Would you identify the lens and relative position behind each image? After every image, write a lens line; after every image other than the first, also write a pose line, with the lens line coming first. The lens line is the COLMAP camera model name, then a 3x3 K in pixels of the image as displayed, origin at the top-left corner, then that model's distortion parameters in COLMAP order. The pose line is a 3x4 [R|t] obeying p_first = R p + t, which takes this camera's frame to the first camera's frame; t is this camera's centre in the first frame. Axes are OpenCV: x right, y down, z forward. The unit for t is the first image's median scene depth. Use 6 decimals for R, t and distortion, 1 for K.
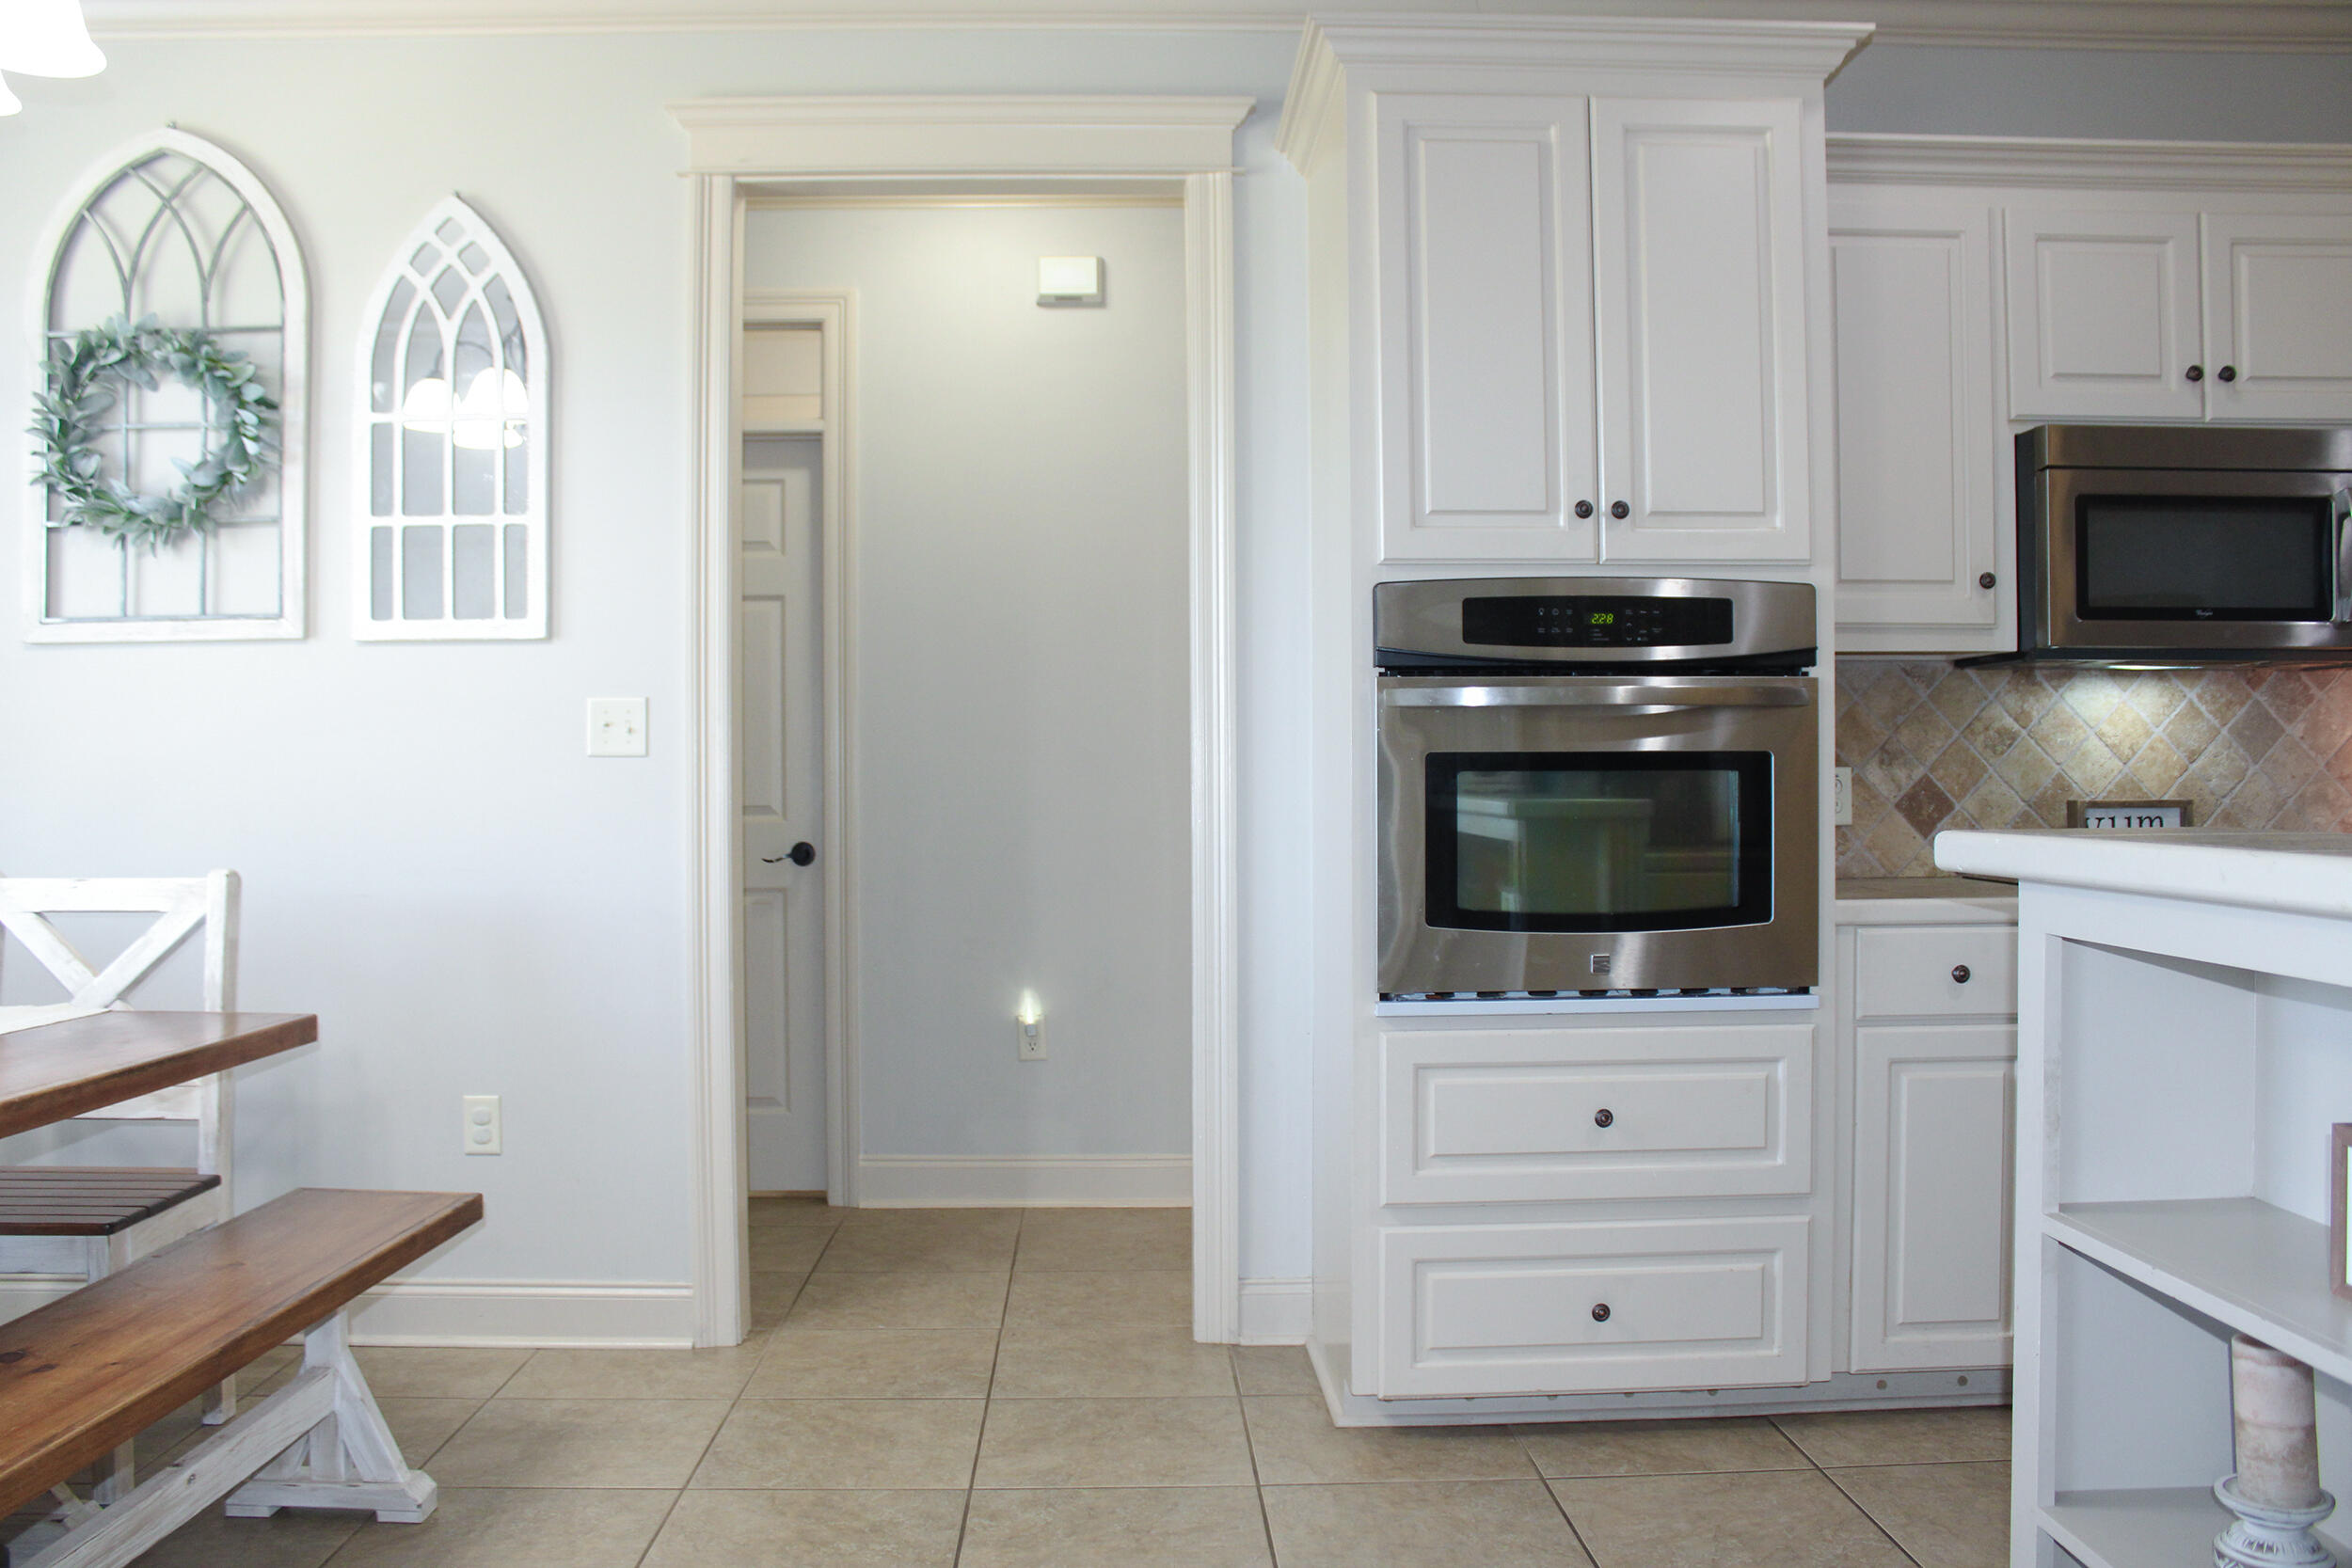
lens RADIAL K [[1944.1, 0, 1163.5], [0, 1944.1, 791.1], [0, 0, 1]] dist [-0.150251, 0.126905]
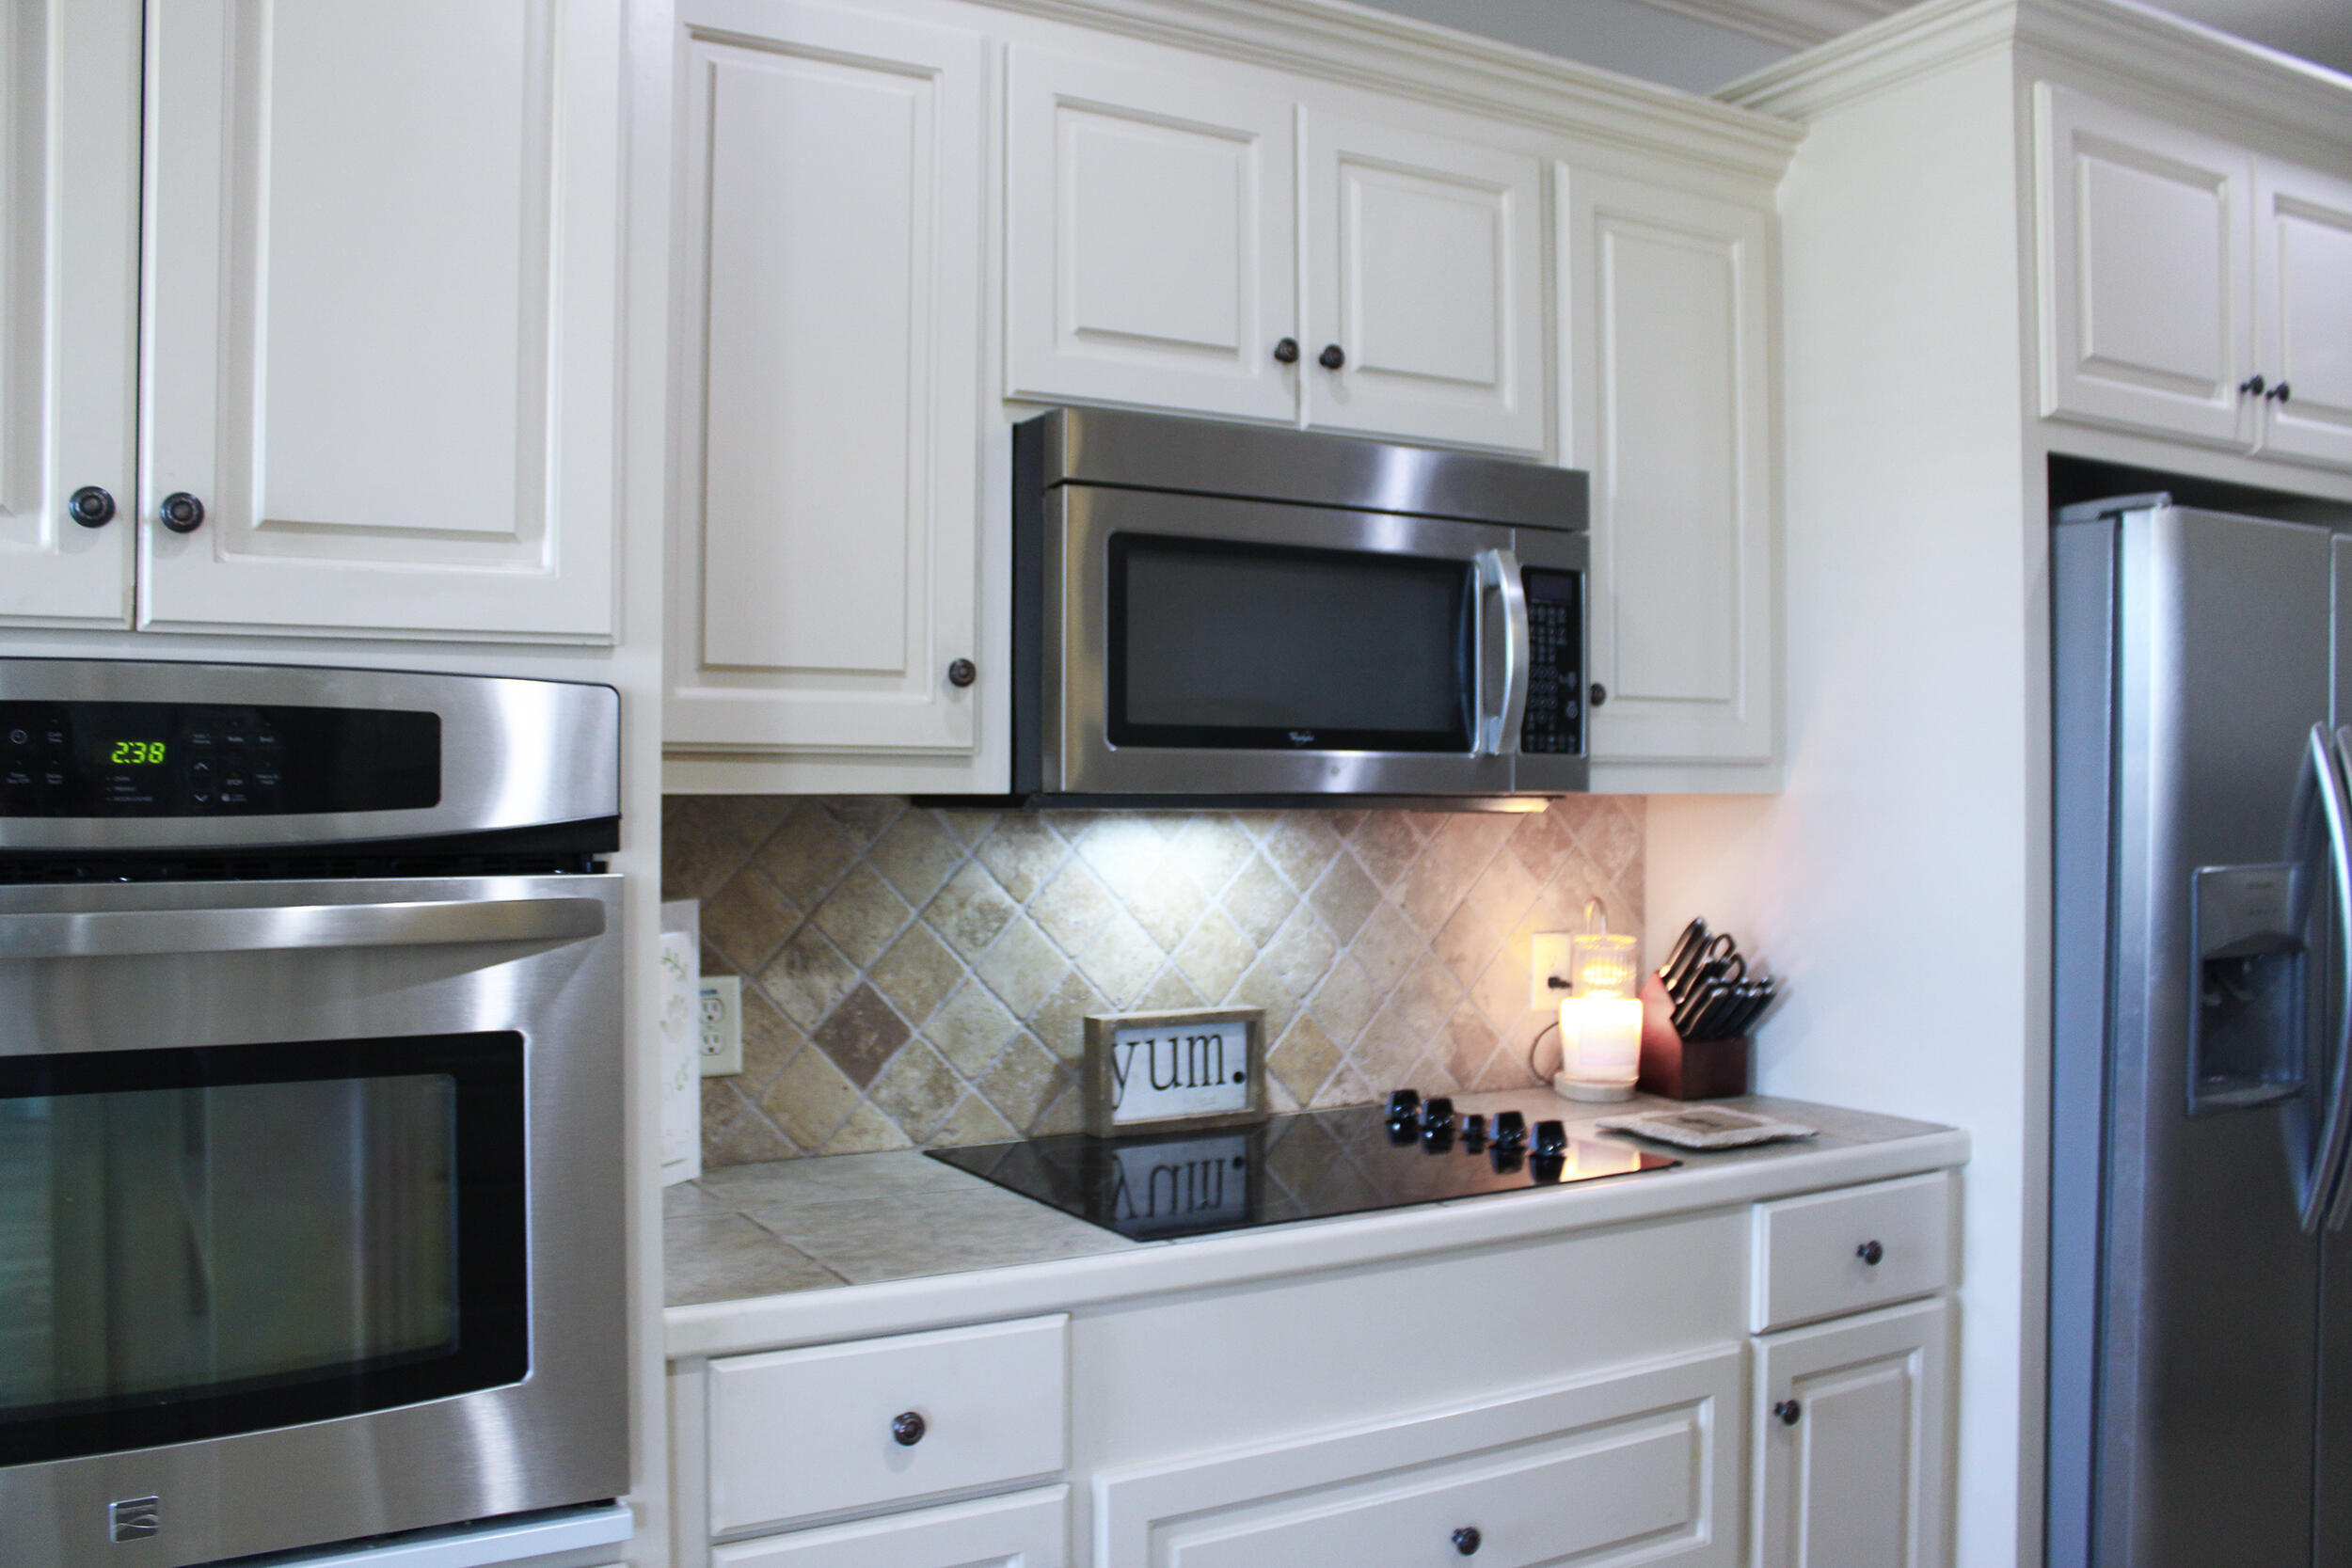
lens RADIAL K [[1944.1, 0, 1161.7], [0, 1944.1, 789.2], [0, 0, 1]] dist [-0.150251, 0.126905]
pose [[0.877262, 0.007681, 0.479950, 0.189186], [-0.004639, 0.999961, -0.007523, -0.065858], [-0.479990, 0.004373, 0.877263, 0.418778]]
